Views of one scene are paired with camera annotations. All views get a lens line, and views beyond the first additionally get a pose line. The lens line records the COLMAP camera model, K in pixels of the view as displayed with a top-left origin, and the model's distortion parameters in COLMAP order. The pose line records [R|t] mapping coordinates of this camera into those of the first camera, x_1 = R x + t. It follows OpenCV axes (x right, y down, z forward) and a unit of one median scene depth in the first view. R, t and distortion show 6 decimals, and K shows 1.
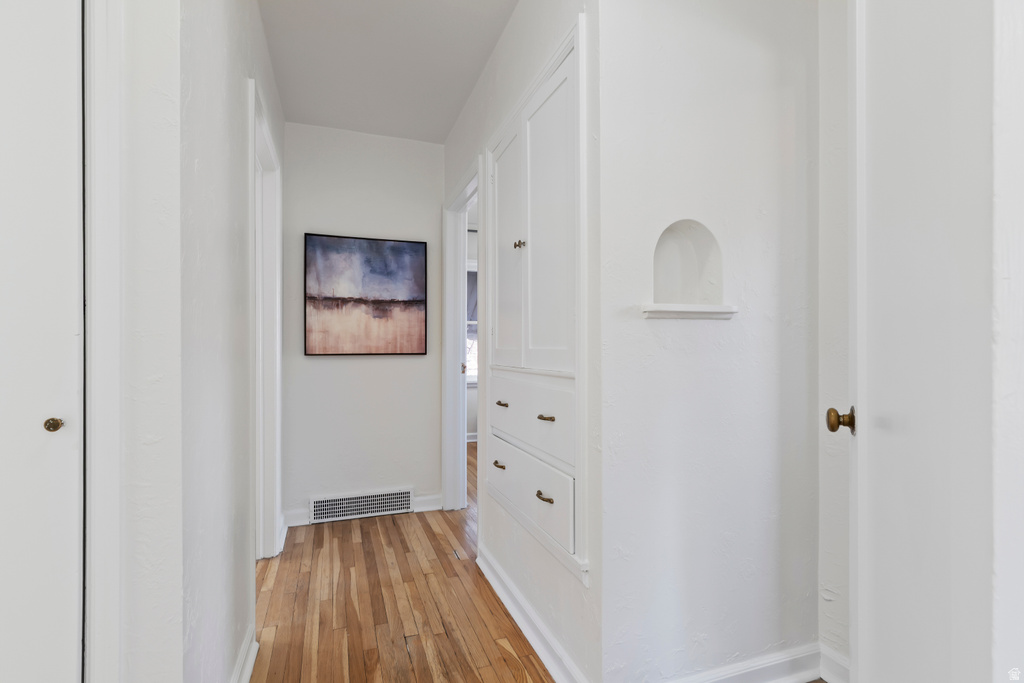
lens RADIAL K [[489.5, 0, 510.9], [0, 489.5, 344.3], [0, 0, 1]] dist [0.001687, 0.000735]
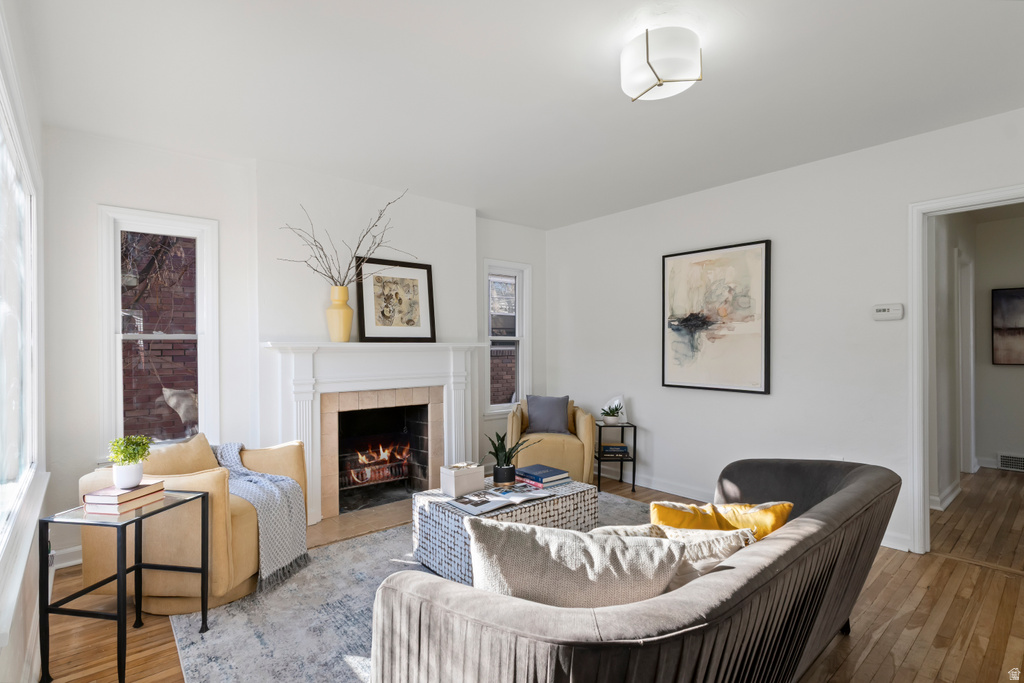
lens RADIAL K [[489.5, 0, 510.5], [0, 489.5, 349.0], [0, 0, 1]] dist [0.001687, 0.000735]
pose [[0.359478, -0.004573, -0.933142, 0.525665], [0.005489, 0.999981, -0.002786, -0.033466], [0.933137, -0.004121, 0.359496, -1.081705]]
